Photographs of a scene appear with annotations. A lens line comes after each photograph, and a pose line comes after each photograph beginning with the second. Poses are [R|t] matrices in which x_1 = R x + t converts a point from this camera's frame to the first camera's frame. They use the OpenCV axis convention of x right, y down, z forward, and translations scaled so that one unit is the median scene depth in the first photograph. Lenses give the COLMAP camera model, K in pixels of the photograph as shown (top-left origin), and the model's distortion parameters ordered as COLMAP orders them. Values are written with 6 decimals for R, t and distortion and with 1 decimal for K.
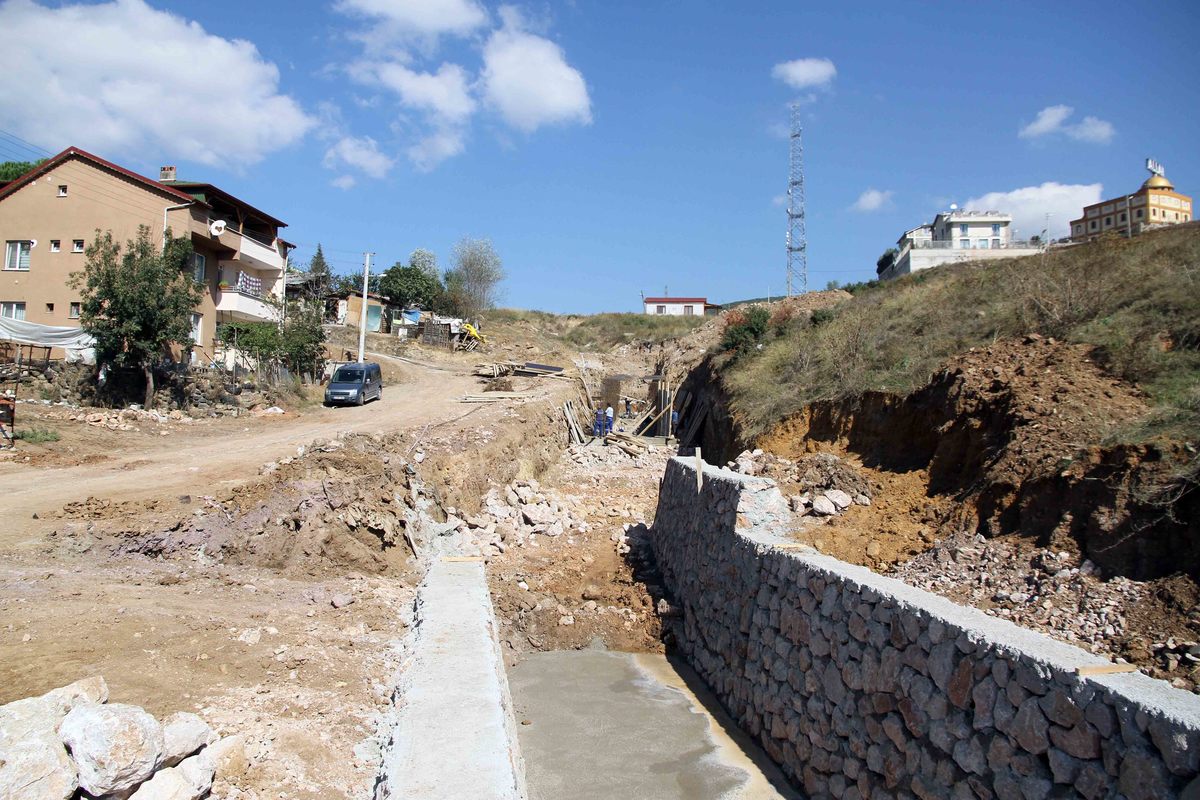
lens RADIAL K [[830.0, 0, 602.6], [0, 830.0, 378.9], [0, 0, 1]] dist [-0.115563, 0.087383]
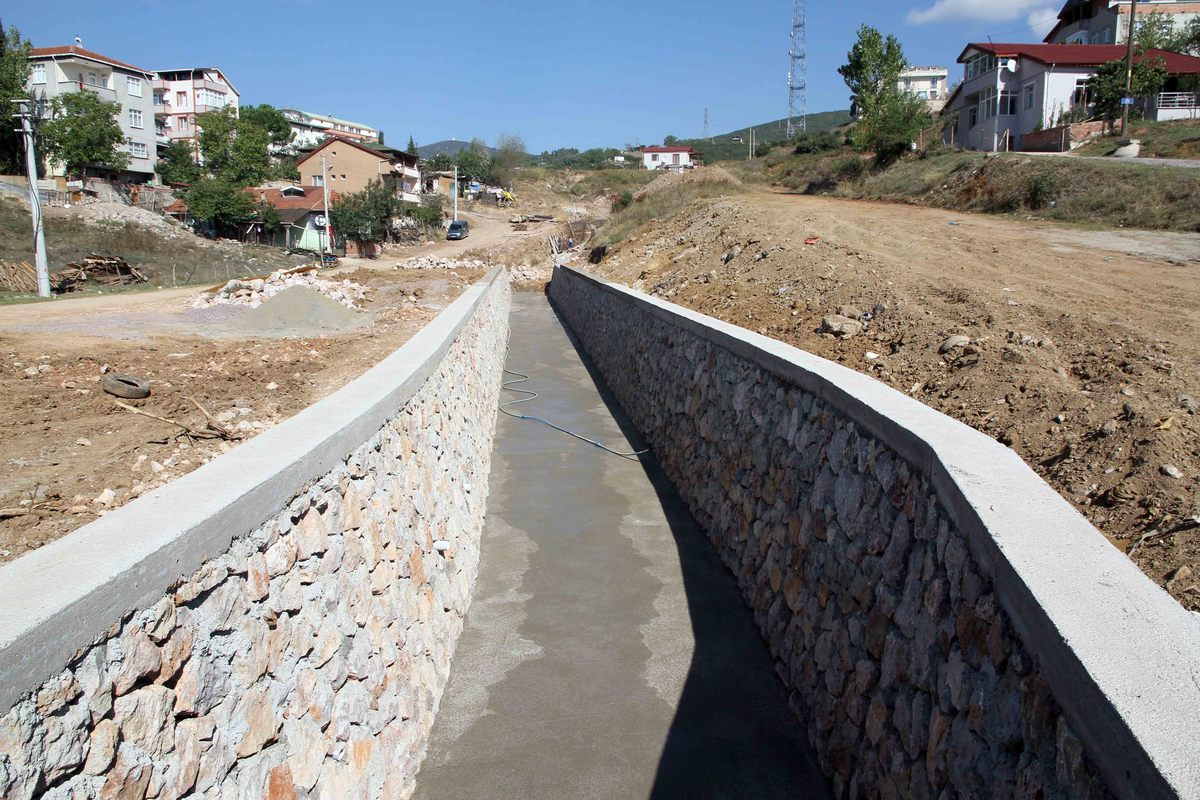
lens RADIAL K [[871.9, 0, 608.4], [0, 871.9, 396.6], [0, 0, 1]] dist [-0.109913, 0.111530]
pose [[0.998110, -0.009895, -0.060648, 0.210408], [0.023039, 0.975214, 0.220061, -0.049552], [0.056967, -0.221042, 0.973599, -1.140974]]
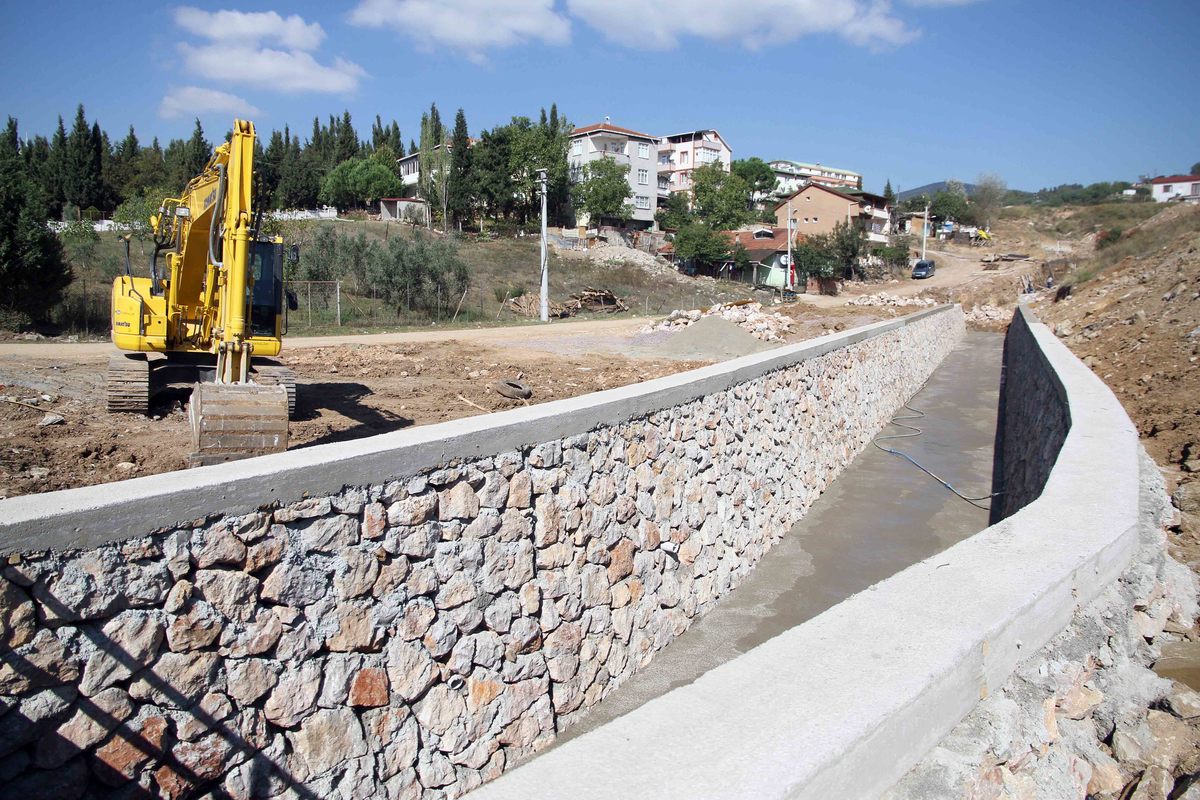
lens RADIAL K [[830.0, 0, 602.6], [0, 830.0, 378.9], [0, 0, 1]] dist [-0.115563, 0.087383]
pose [[0.811652, 0.043820, -0.582496, 0.255601], [0.048485, 0.988688, 0.141937, -0.046207], [0.582126, -0.143445, 0.800346, -1.129628]]
